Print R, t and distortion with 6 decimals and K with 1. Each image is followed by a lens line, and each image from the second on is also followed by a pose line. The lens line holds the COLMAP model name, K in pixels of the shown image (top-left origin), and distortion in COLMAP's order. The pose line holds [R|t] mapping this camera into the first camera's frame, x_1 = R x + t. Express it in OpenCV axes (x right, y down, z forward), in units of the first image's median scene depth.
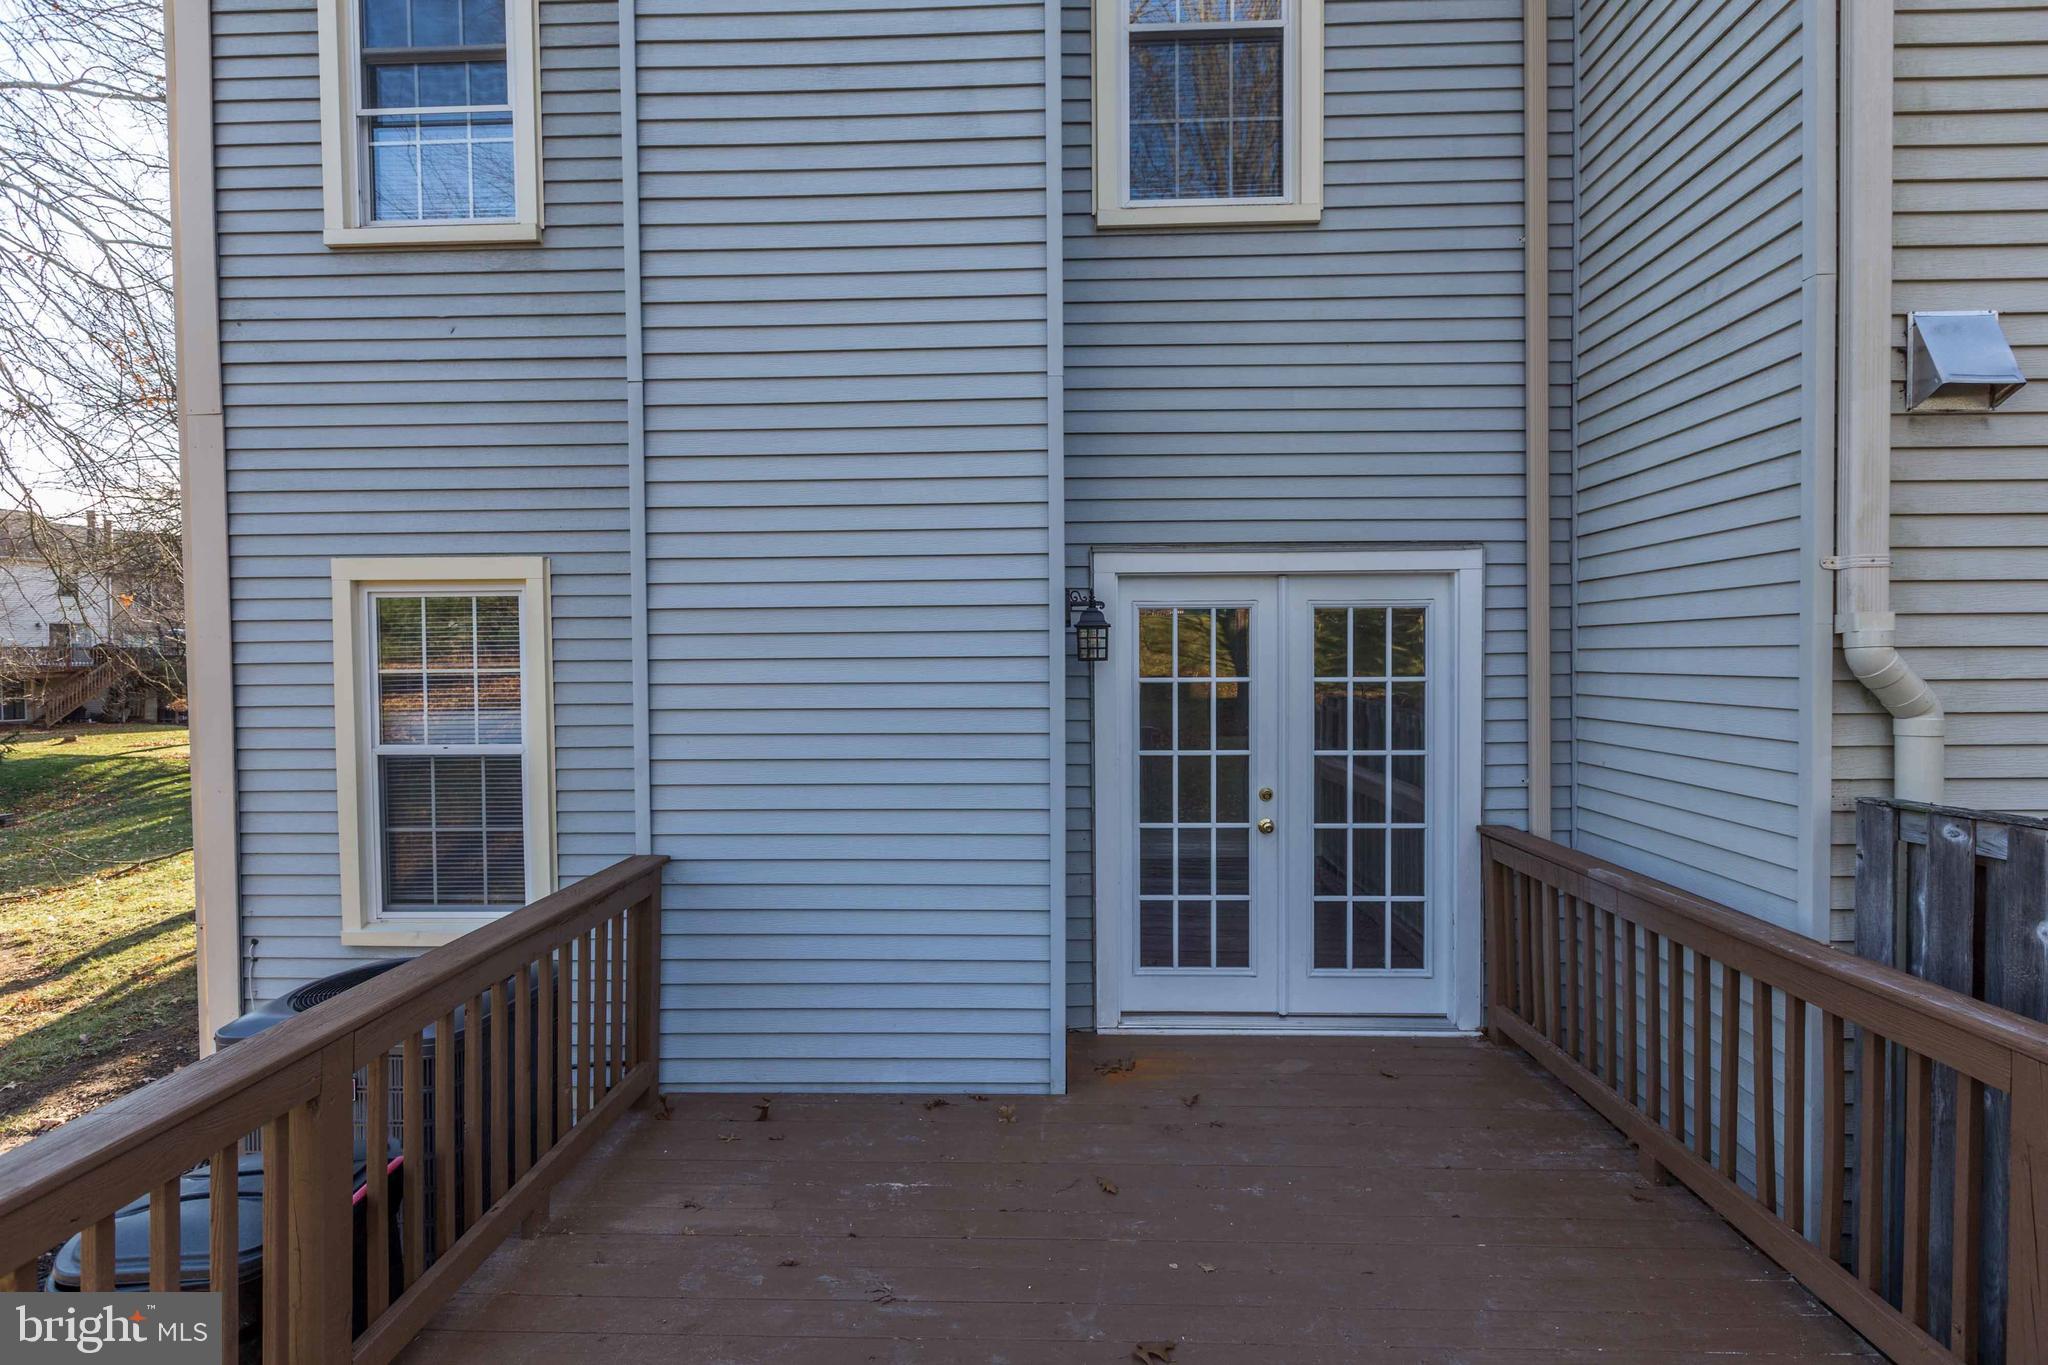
lens RADIAL K [[1026.1, 0, 1028.7], [0, 1026.1, 678.8], [0, 0, 1]] dist [-0.000595, -0.000109]
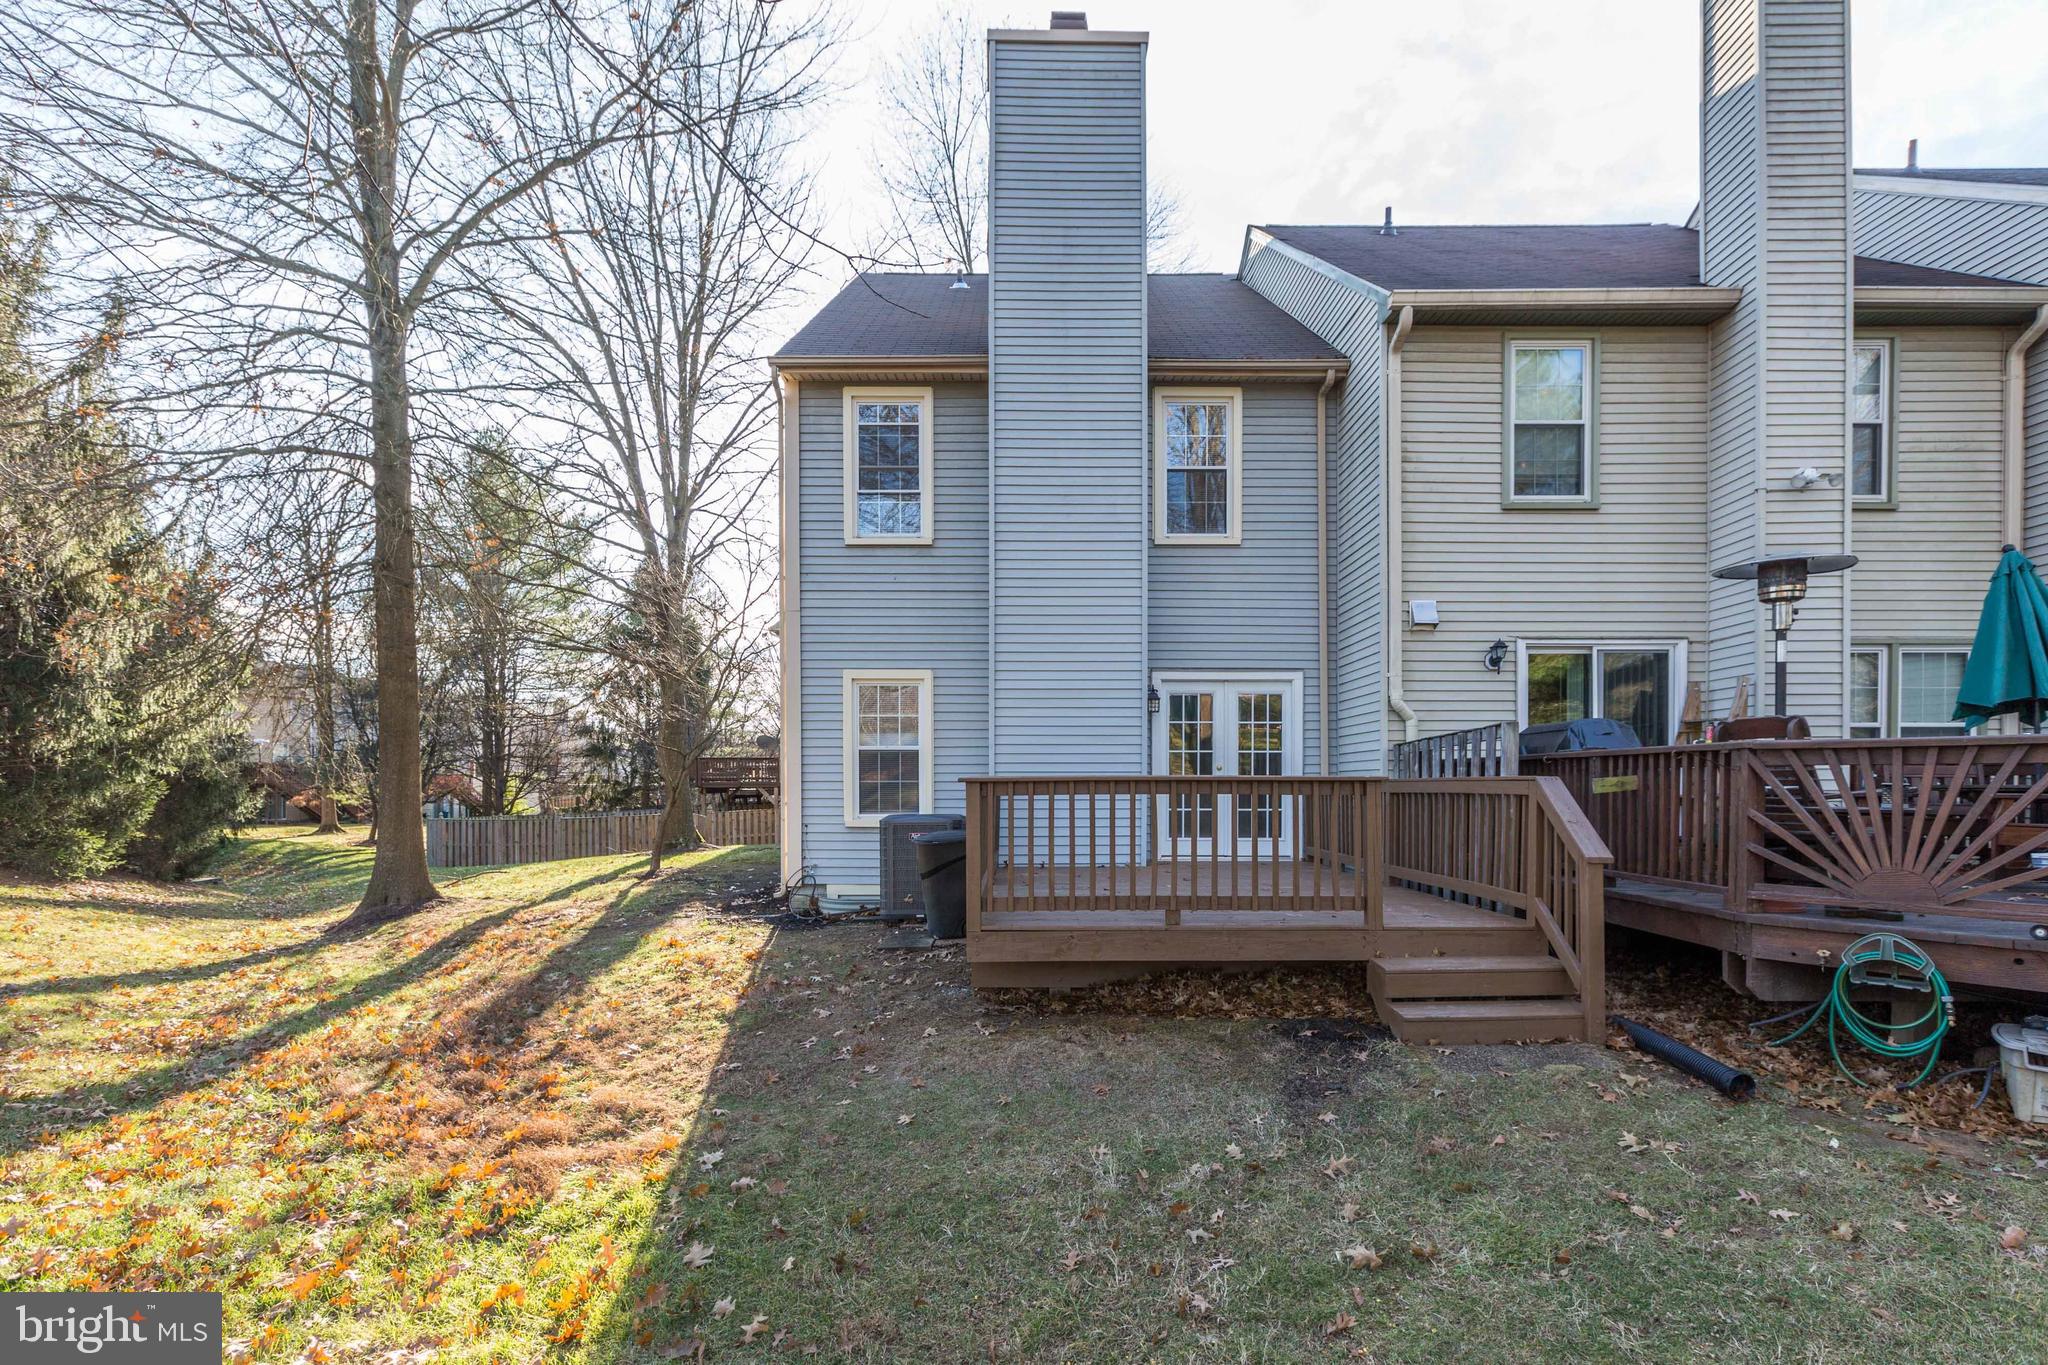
lens RADIAL K [[1001.7, 0, 1028.6], [0, 1001.7, 792.1], [0, 0, 1]] dist [0.003388, 0.001120]
pose [[0.998844, 0.007394, 0.047507, -0.361762], [-0.006574, 0.999827, -0.017391, 0.224768], [-0.047627, 0.017059, 0.998719, -1.484392]]
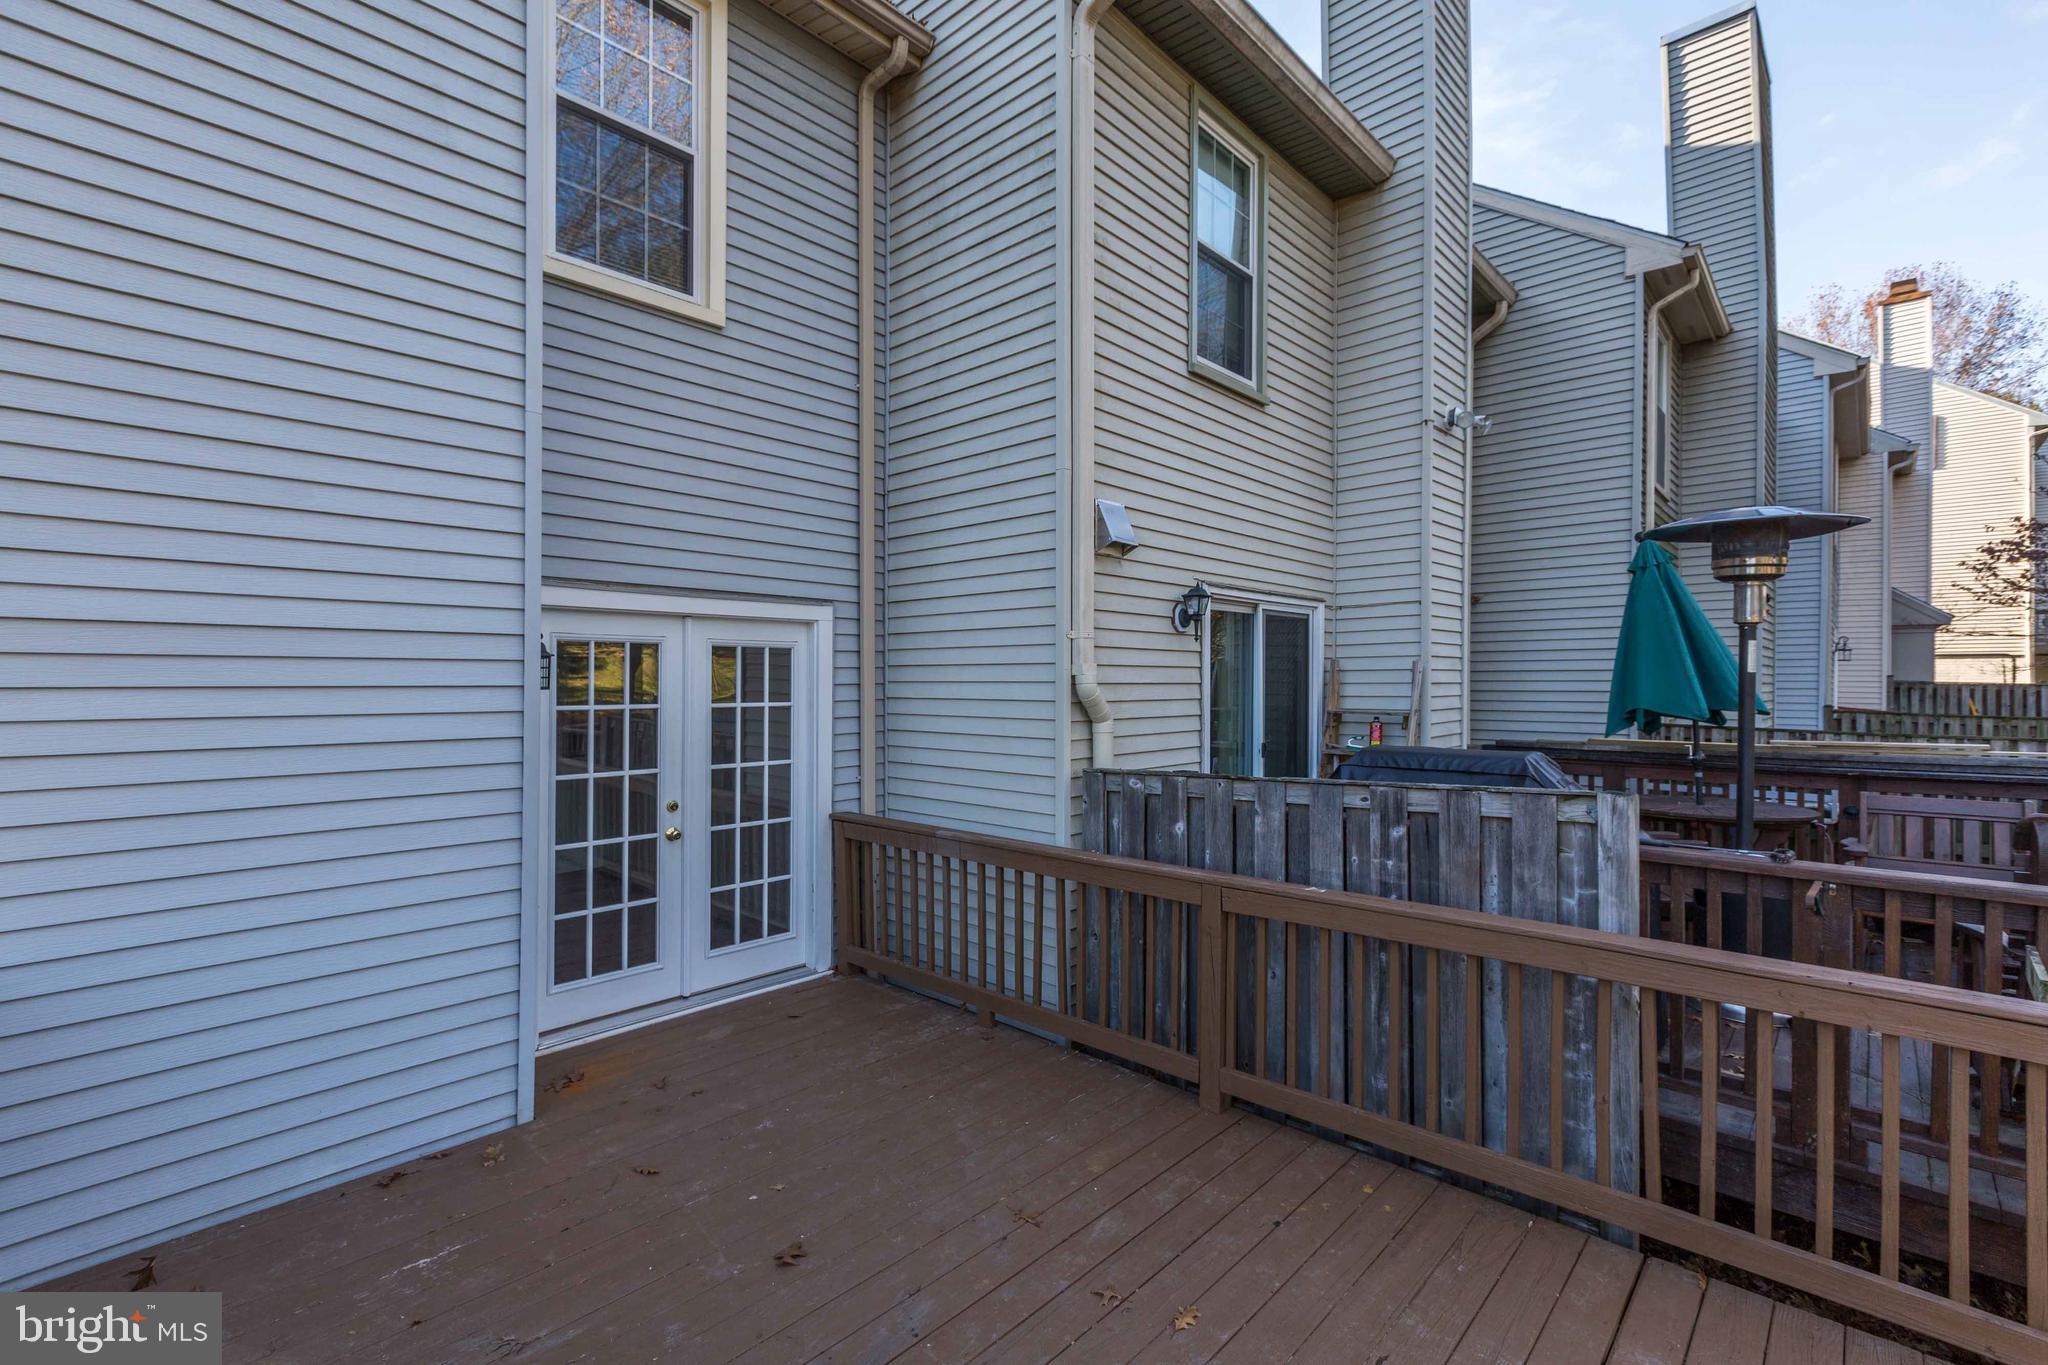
lens RADIAL K [[919.3, 0, 1024.4], [0, 919.3, 677.3], [0, 0, 1]] dist [-0.000159, 0.000350]
pose [[0.649730, 0.010381, 0.760094, -0.305725], [0.009823, 0.999709, -0.022050, -0.004835], [-0.760101, 0.021793, 0.649439, 0.032426]]
